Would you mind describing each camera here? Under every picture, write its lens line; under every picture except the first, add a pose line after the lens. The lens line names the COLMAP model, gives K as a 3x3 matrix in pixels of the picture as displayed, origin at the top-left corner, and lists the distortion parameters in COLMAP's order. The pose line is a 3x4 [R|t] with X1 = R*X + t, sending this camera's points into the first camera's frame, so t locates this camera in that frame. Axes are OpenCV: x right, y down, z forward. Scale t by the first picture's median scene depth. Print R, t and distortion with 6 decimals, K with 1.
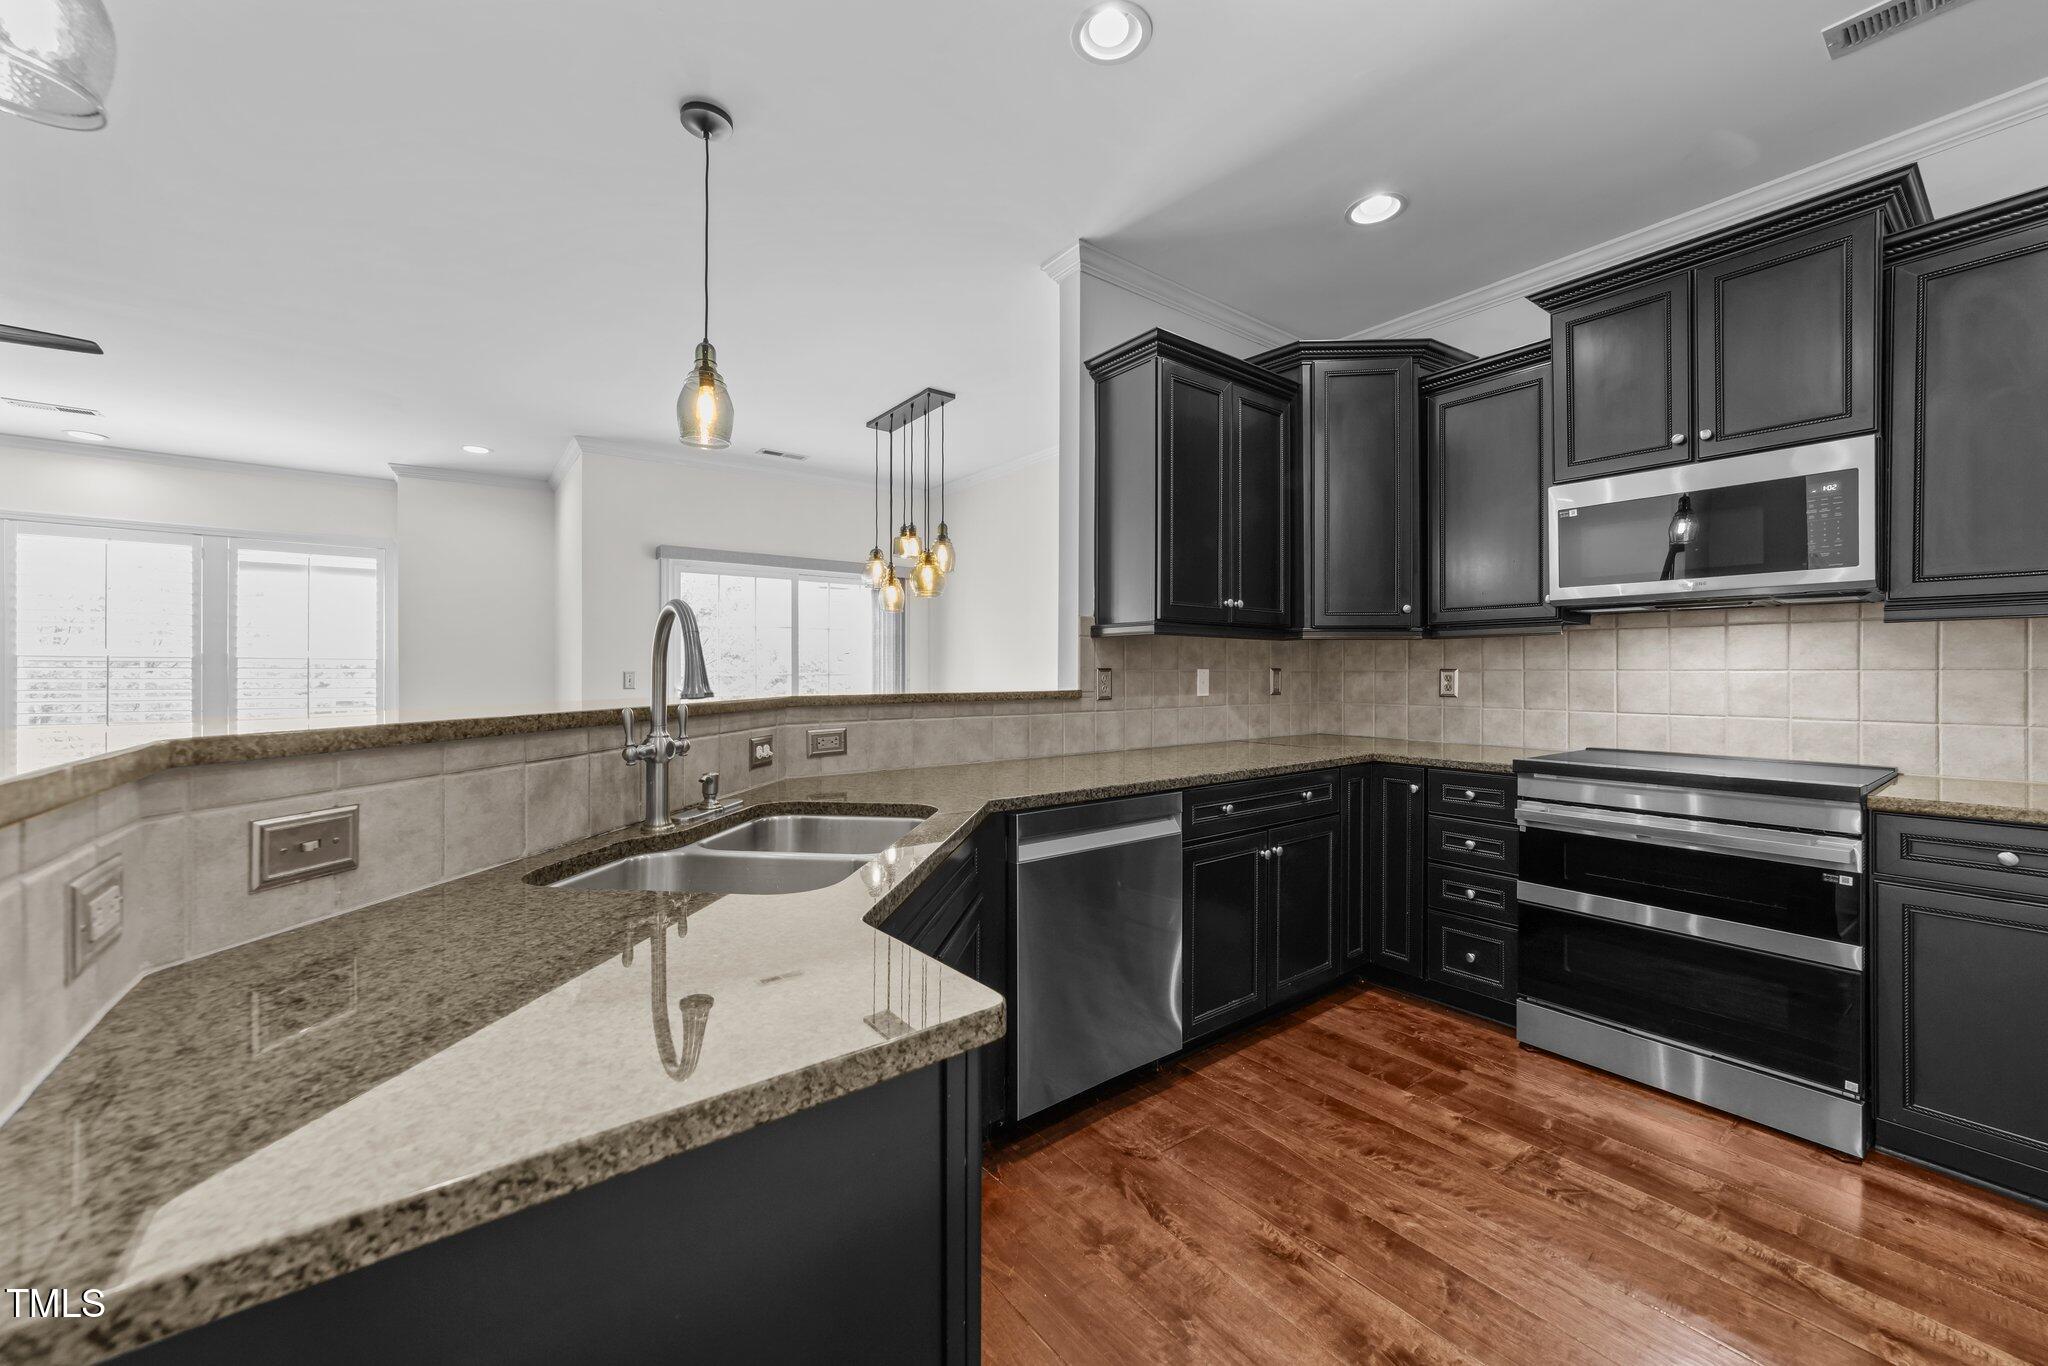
lens RADIAL K [[775.4, 0, 1018.3], [0, 775.4, 665.9], [0, 0, 1]] dist [-0.009176, 0.002715]
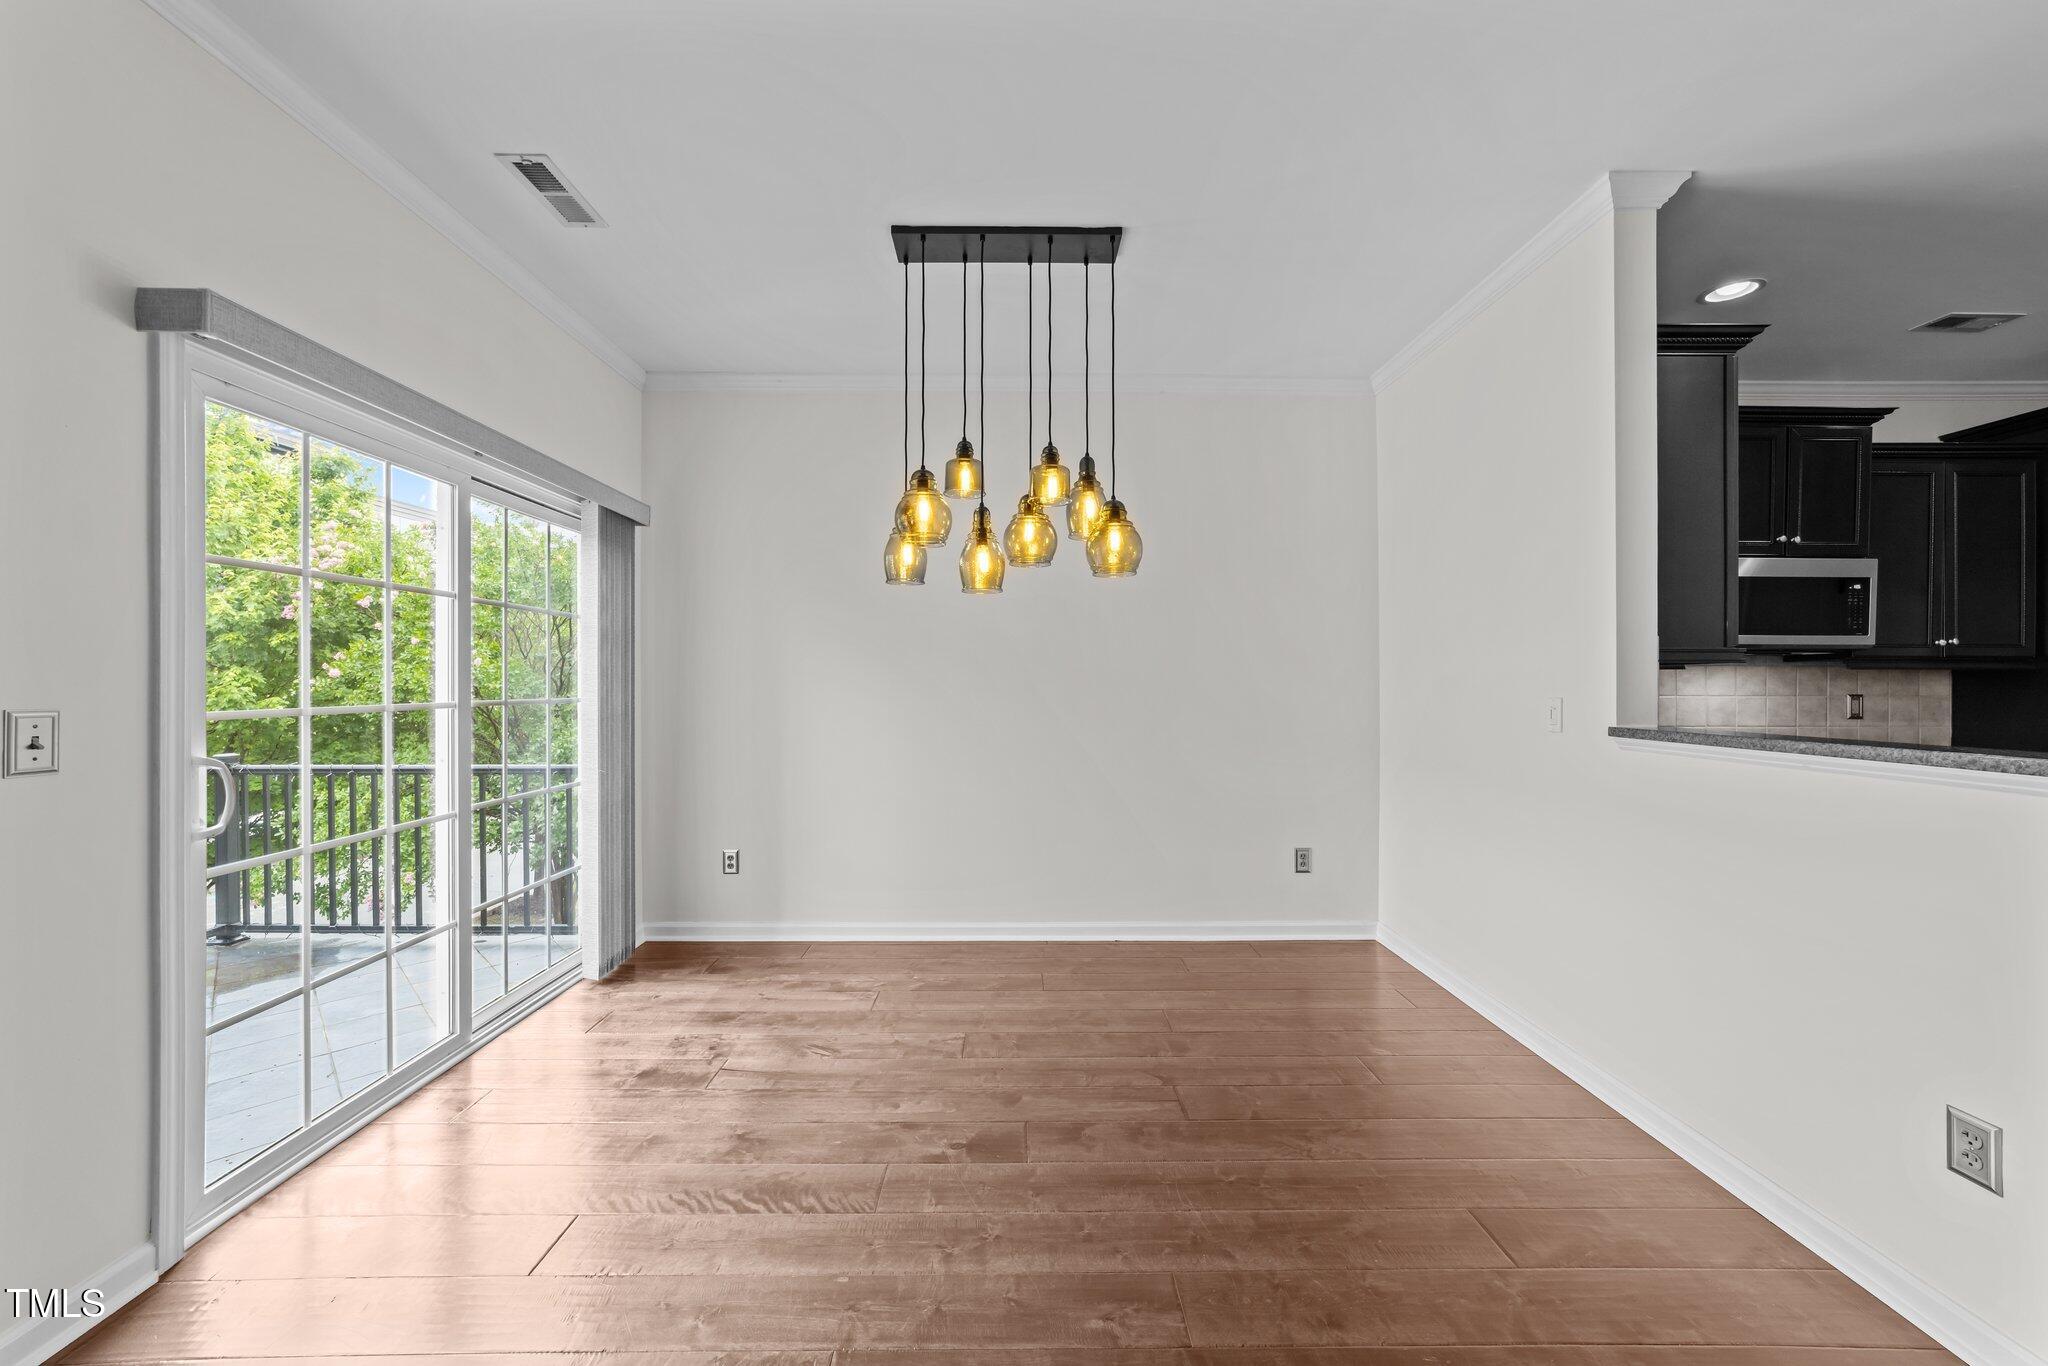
lens RADIAL K [[775.4, 0, 1029.6], [0, 775.4, 686.3], [0, 0, 1]] dist [-0.009176, 0.002715]
pose [[0.594541, 0.000696, 0.804065, -1.080557], [-0.010114, 0.999927, 0.006612, -0.009467], [-0.804001, -0.012063, 0.594505, 1.172927]]
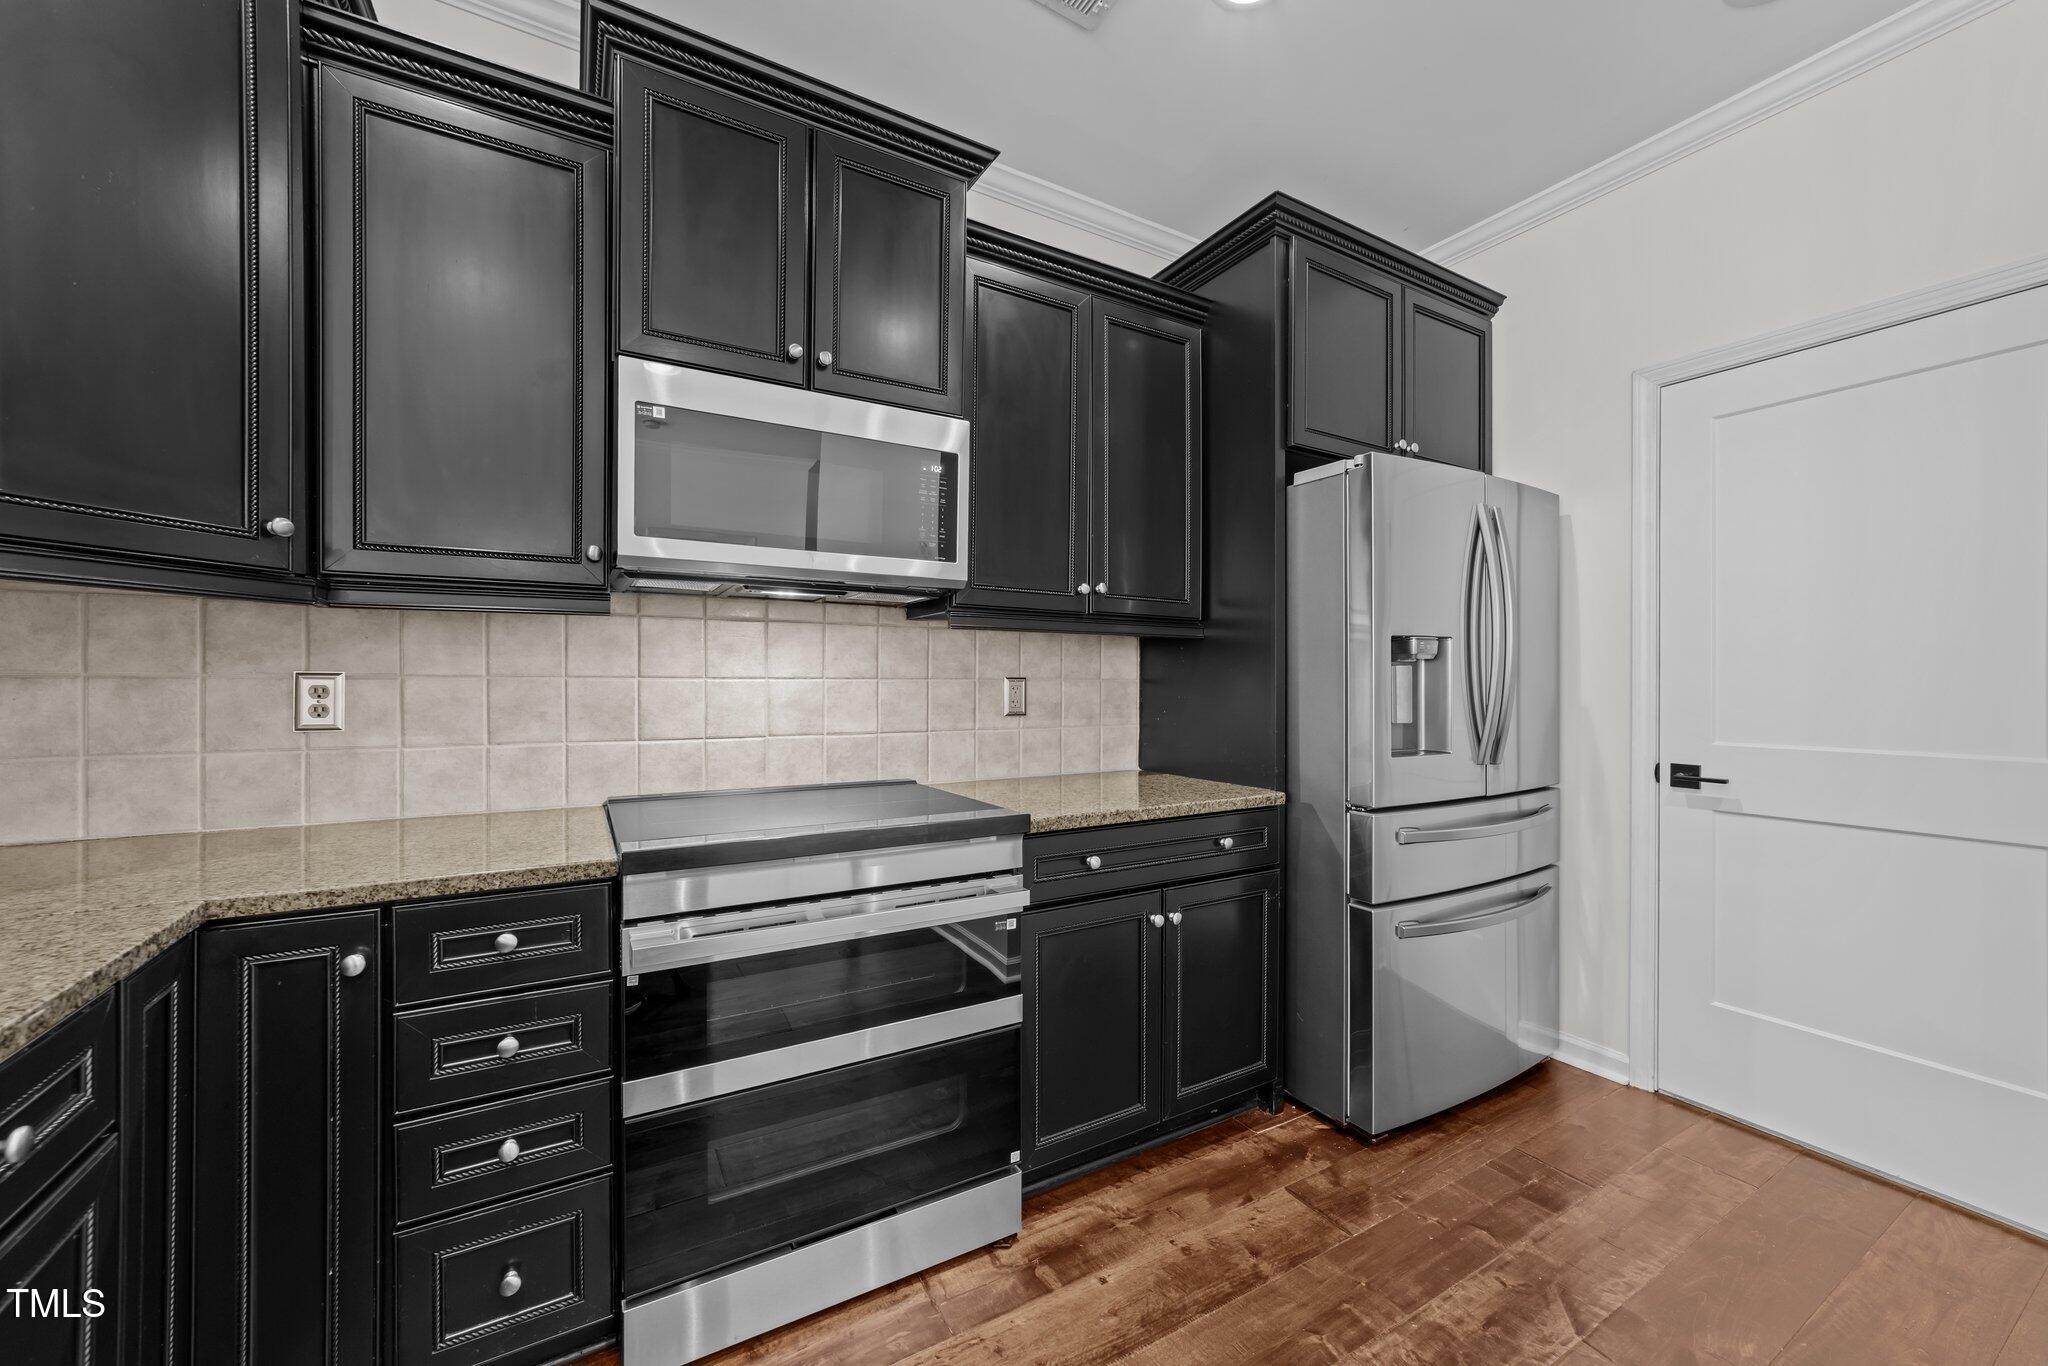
lens RADIAL K [[775.4, 0, 1028.5], [0, 775.4, 688.3], [0, 0, 1]] dist [-0.009176, 0.002715]
pose [[0.108582, -0.010197, 0.994035, 0.157749], [-0.012774, 0.999851, 0.011652, 0.003149], [-0.994005, -0.013963, 0.108436, 0.649785]]
